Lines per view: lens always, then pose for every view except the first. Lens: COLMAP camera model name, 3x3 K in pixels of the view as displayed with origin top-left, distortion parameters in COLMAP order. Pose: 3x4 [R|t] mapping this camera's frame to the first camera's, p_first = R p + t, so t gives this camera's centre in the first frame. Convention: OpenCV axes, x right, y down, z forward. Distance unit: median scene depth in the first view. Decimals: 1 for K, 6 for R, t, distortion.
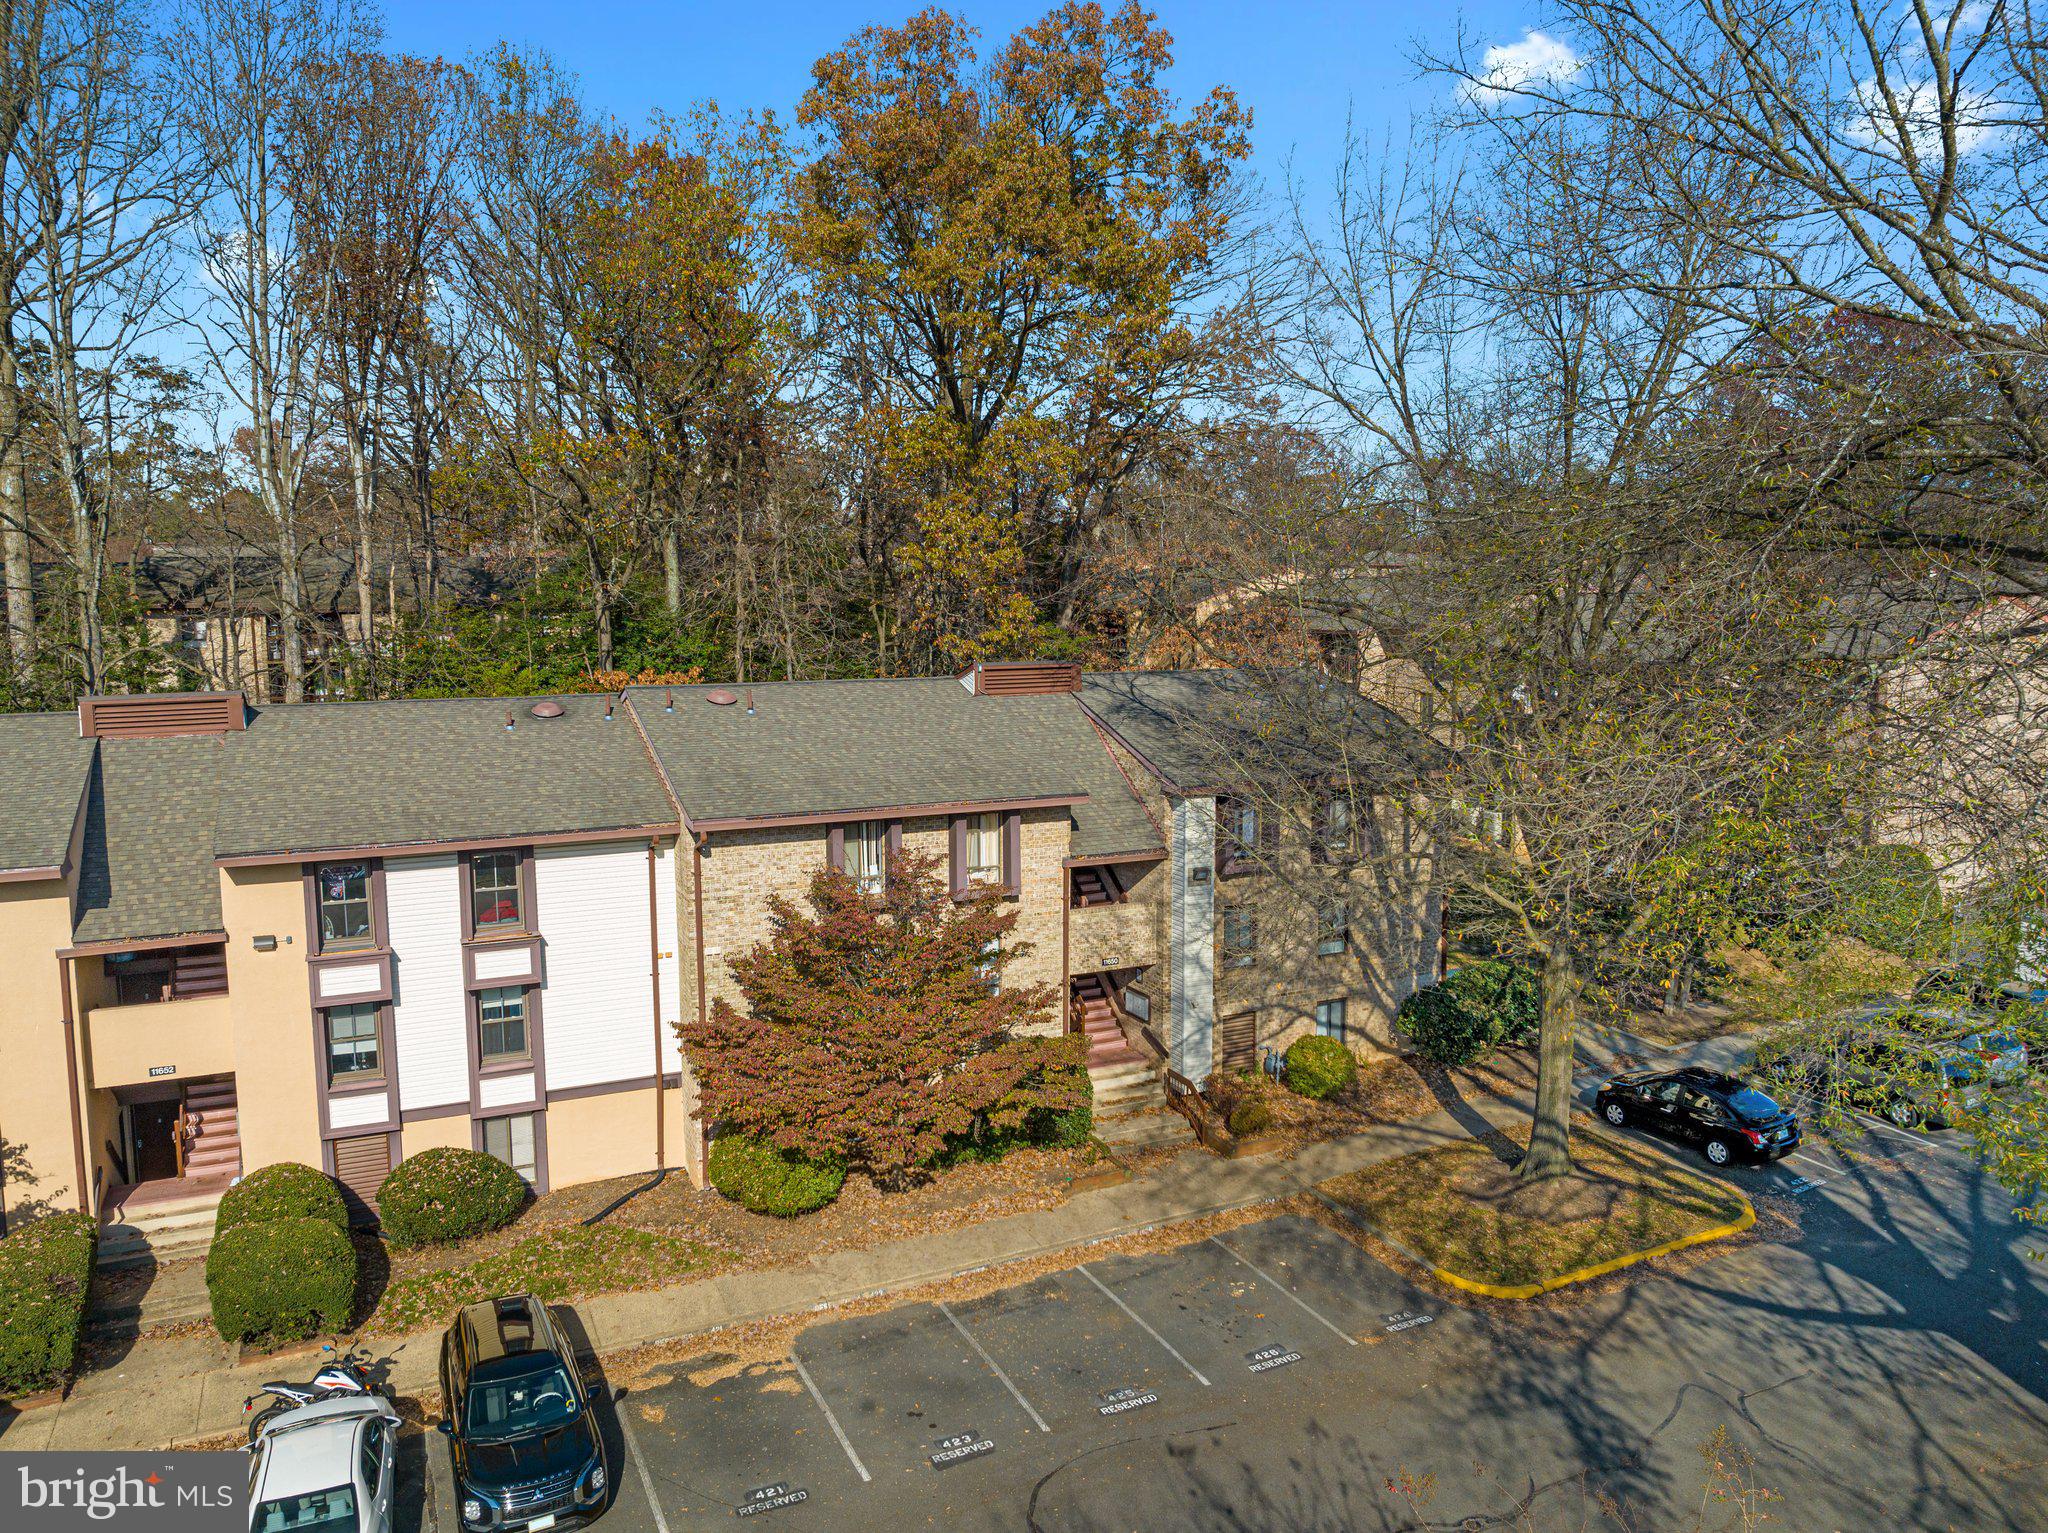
lens RADIAL K [[1415.7, 0, 1021.0], [0, 1415.7, 768.1], [0, 0, 1]] dist [-0.021161, -0.000762]
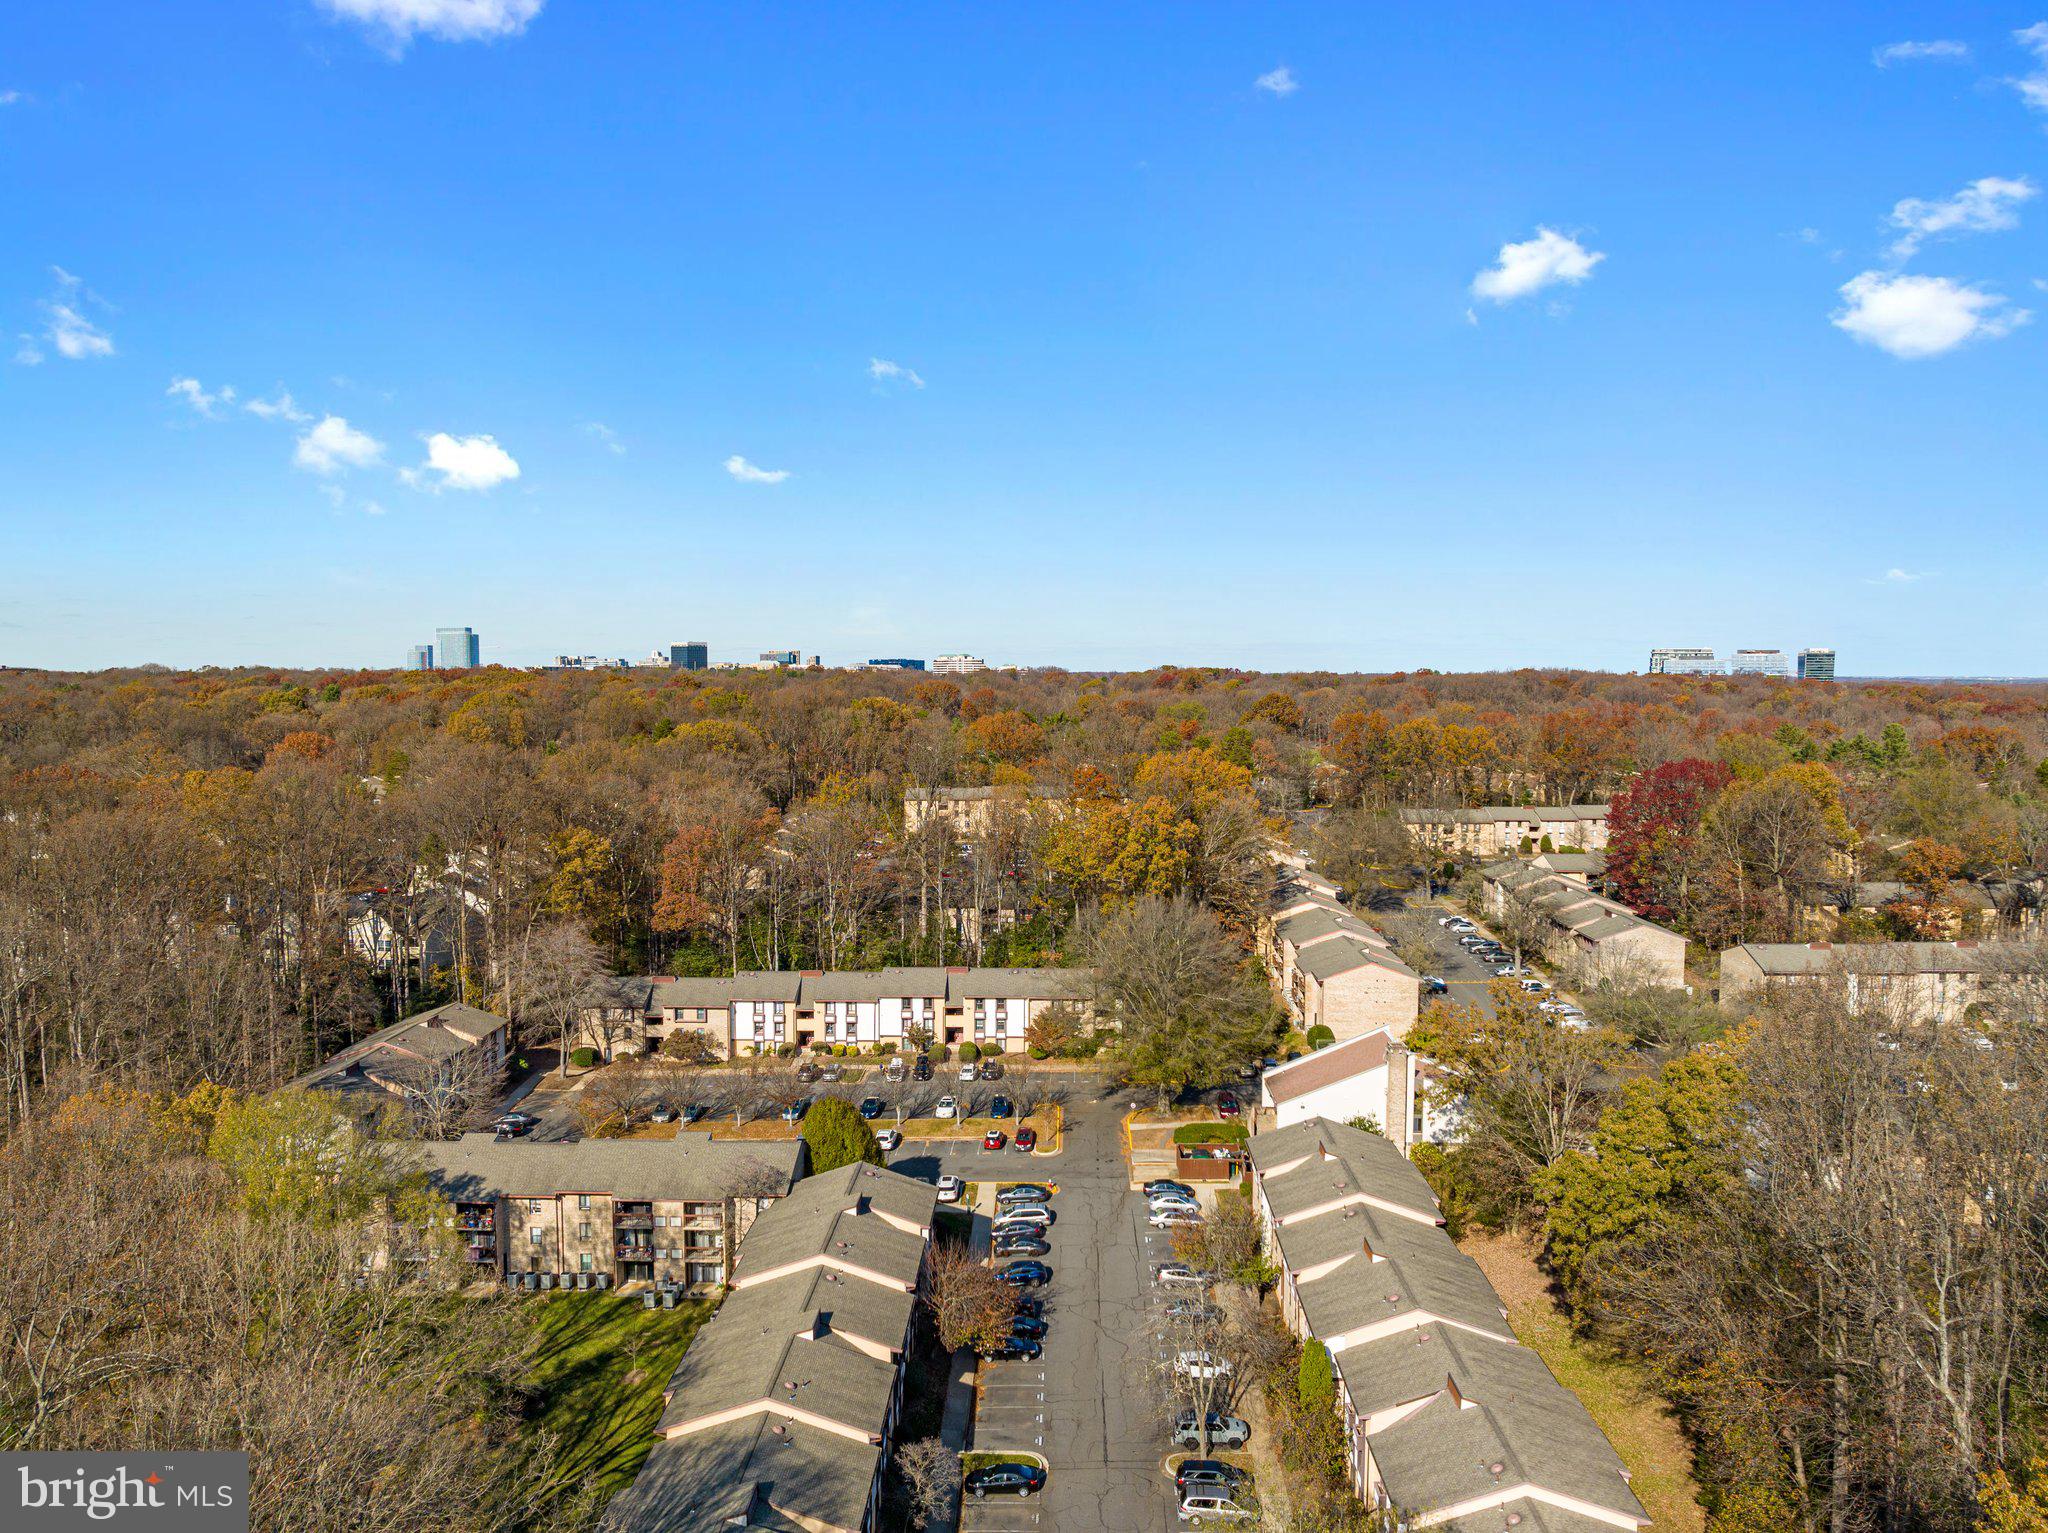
lens RADIAL K [[1415.7, 0, 1025.4], [0, 1415.7, 767.1], [0, 0, 1]] dist [-0.021161, -0.000762]
pose [[0.890496, 0.032525, -0.453827, 2.677077], [-0.059220, 0.997242, -0.044731, -0.722720], [0.451120, 0.066708, 0.889967, -4.866553]]
